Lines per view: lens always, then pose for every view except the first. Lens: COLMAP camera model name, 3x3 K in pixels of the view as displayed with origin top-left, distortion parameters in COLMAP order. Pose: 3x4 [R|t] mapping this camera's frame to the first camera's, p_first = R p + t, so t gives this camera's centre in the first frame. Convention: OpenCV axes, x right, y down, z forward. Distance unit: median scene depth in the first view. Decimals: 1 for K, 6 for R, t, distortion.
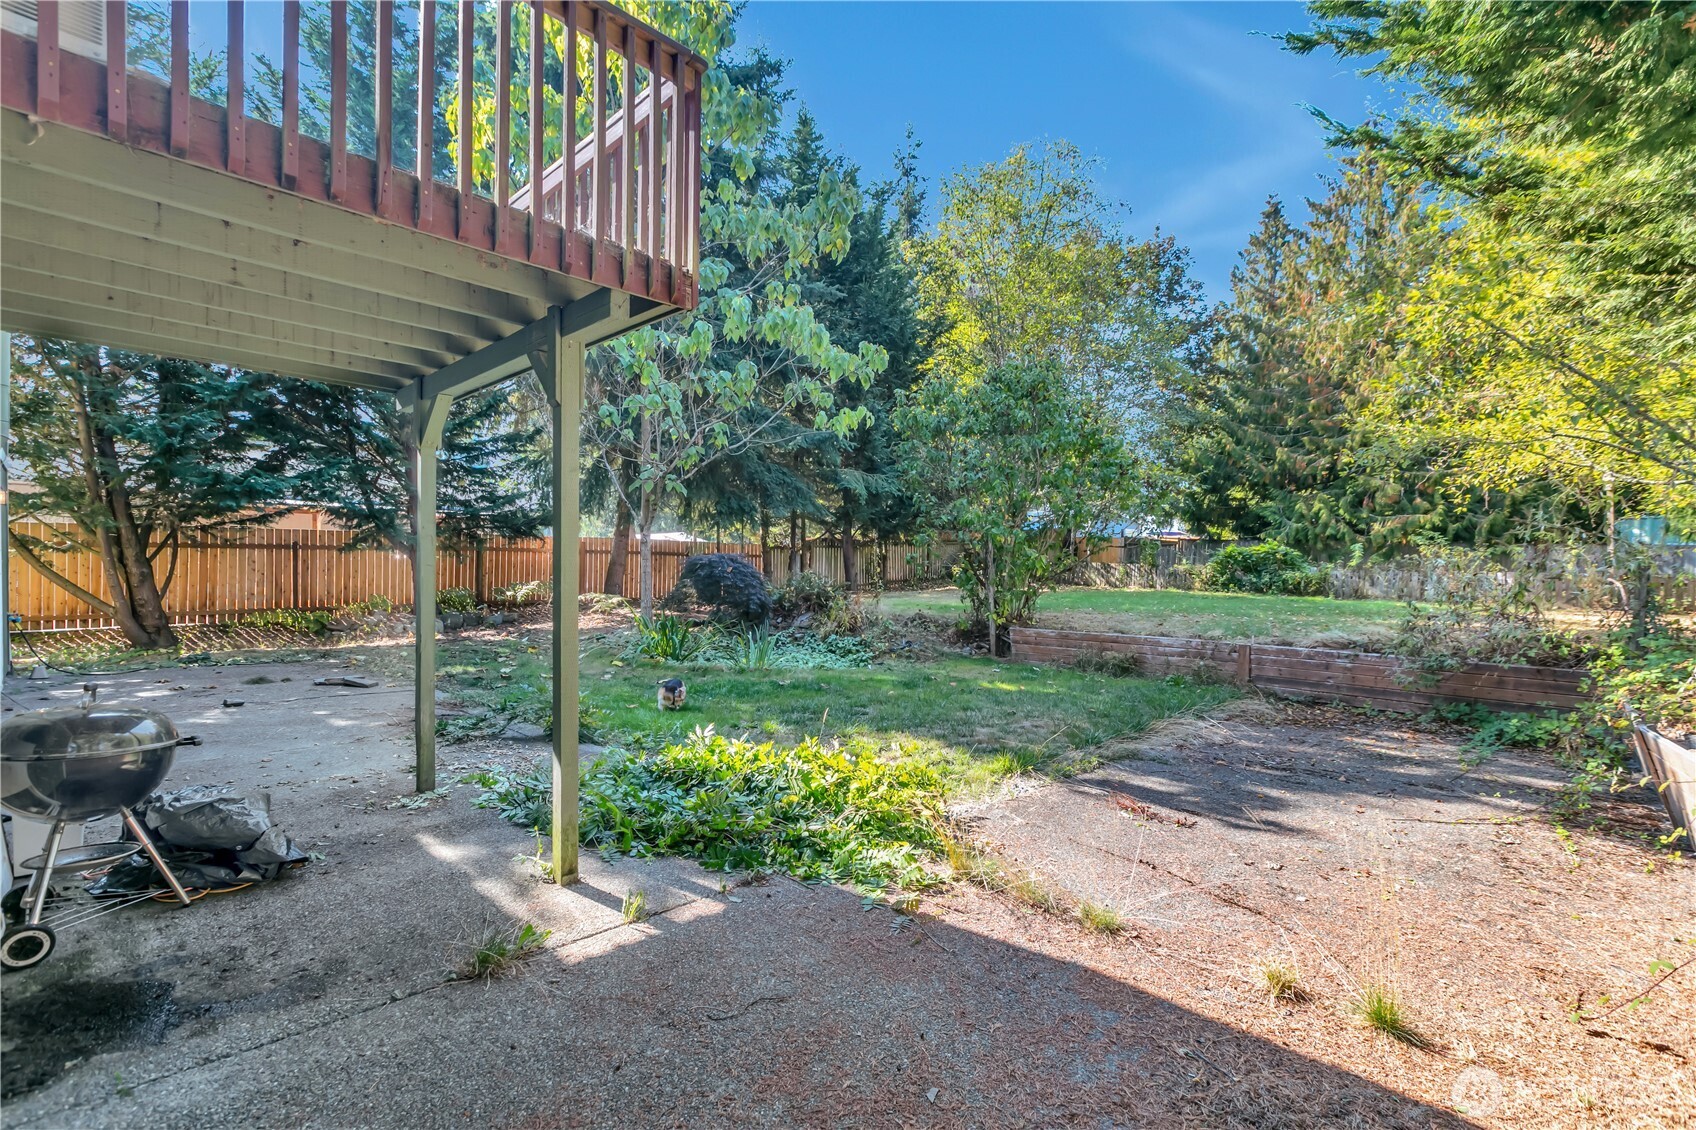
lens RADIAL K [[744.2, 0, 881.7], [0, 744.2, 588.2], [0, 0, 1]] dist [-0.000316, -0.000054]
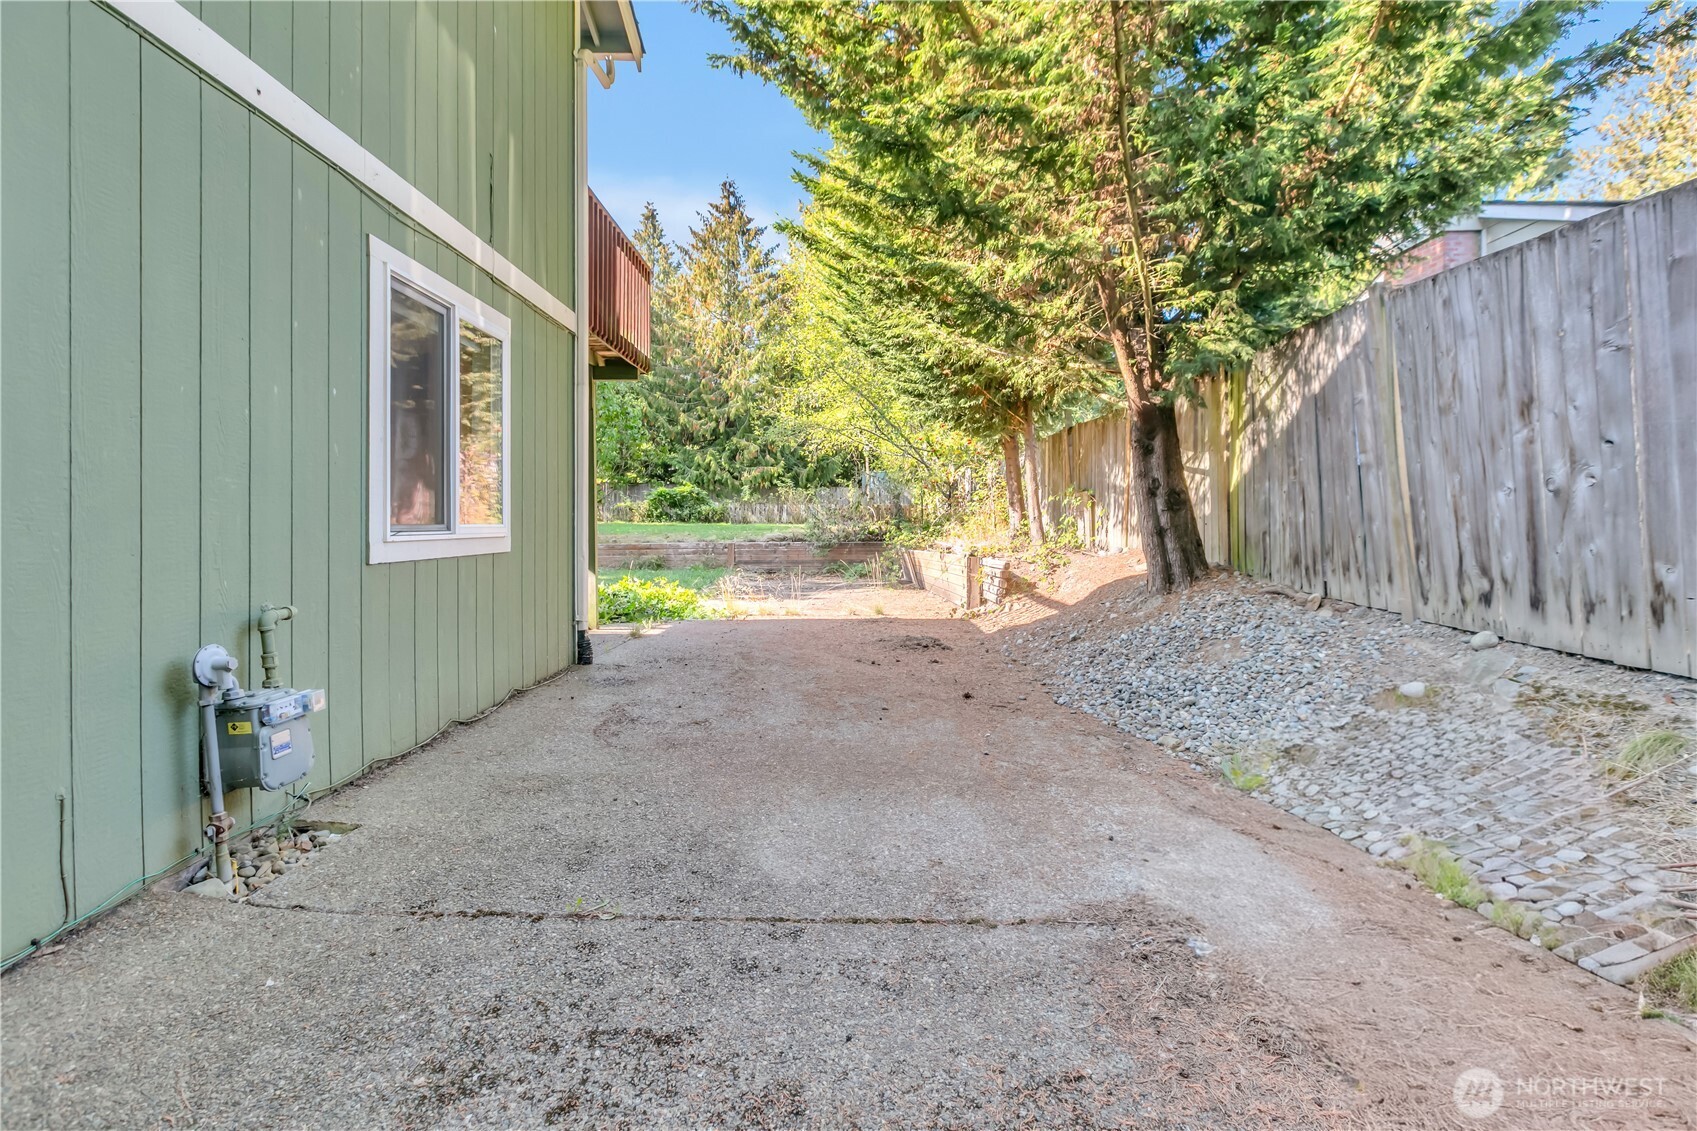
lens RADIAL K [[779.5, 0, 842.7], [0, 779.5, 518.7], [0, 0, 1]] dist [-0.001495, -0.000160]
pose [[0.713241, -0.022132, 0.700570, -0.239657], [0.037595, 0.999271, -0.006706, 0.018156], [-0.699910, 0.031121, 0.713552, -0.182618]]
